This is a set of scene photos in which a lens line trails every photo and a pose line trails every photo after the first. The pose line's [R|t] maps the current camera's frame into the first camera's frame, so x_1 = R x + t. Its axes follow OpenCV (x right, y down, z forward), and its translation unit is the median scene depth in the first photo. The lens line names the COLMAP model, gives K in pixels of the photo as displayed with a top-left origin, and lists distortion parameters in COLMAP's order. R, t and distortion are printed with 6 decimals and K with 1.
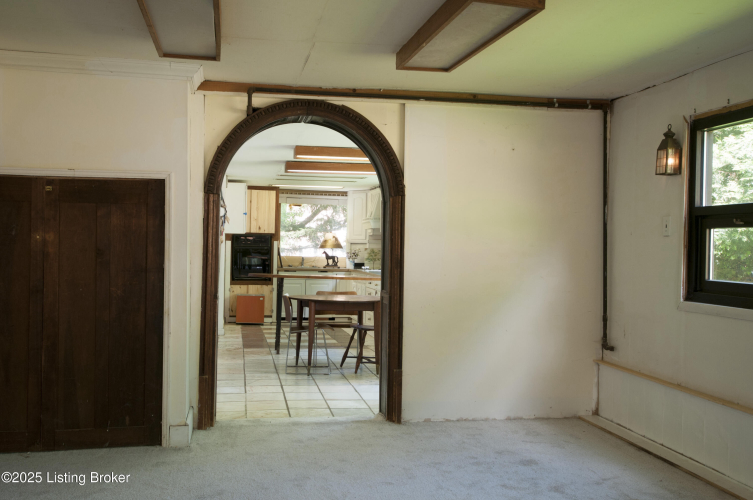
lens RADIAL K [[763.4, 0, 370.9], [0, 763.4, 248.9], [0, 0, 1]] dist [0.013748, 0.000000]
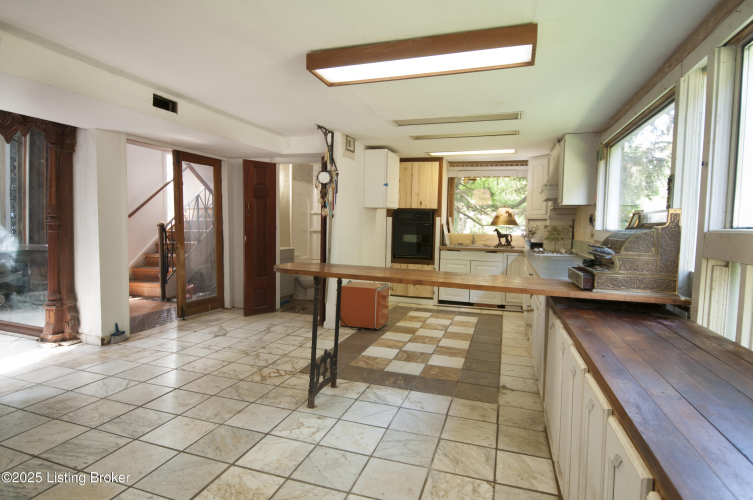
lens RADIAL K [[411.0, 0, 376.1], [0, 411.0, 244.2], [0, 0, 1]] dist [0.008247, 0.000051]
pose [[0.874377, 0.026188, -0.484539, 0.050293], [-0.006195, 0.999064, 0.042816, 0.001547], [0.485207, -0.034436, 0.873721, 0.534067]]
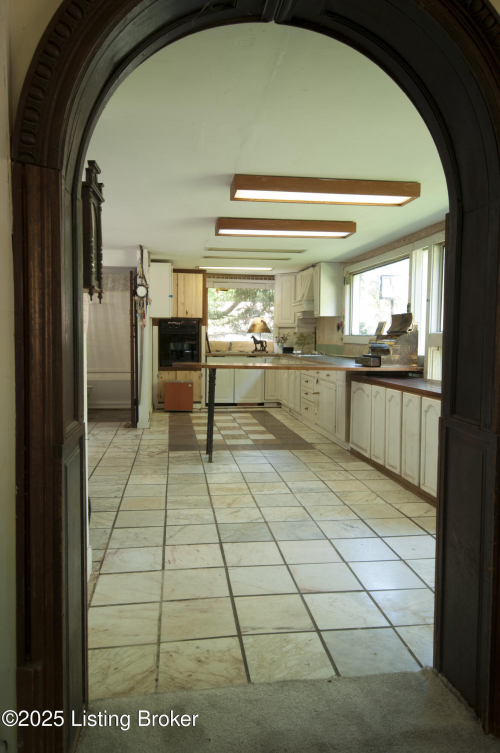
lens RADIAL K [[542.6, 0, 254.4], [0, 542.6, 377.4], [0, 0, 1]] dist [-0.001919, -0.001108]
pose [[0.999592, -0.007930, -0.027440, -0.041023], [0.010010, 0.997019, 0.076501, 0.003053], [0.026752, -0.076745, 0.996692, 0.304194]]
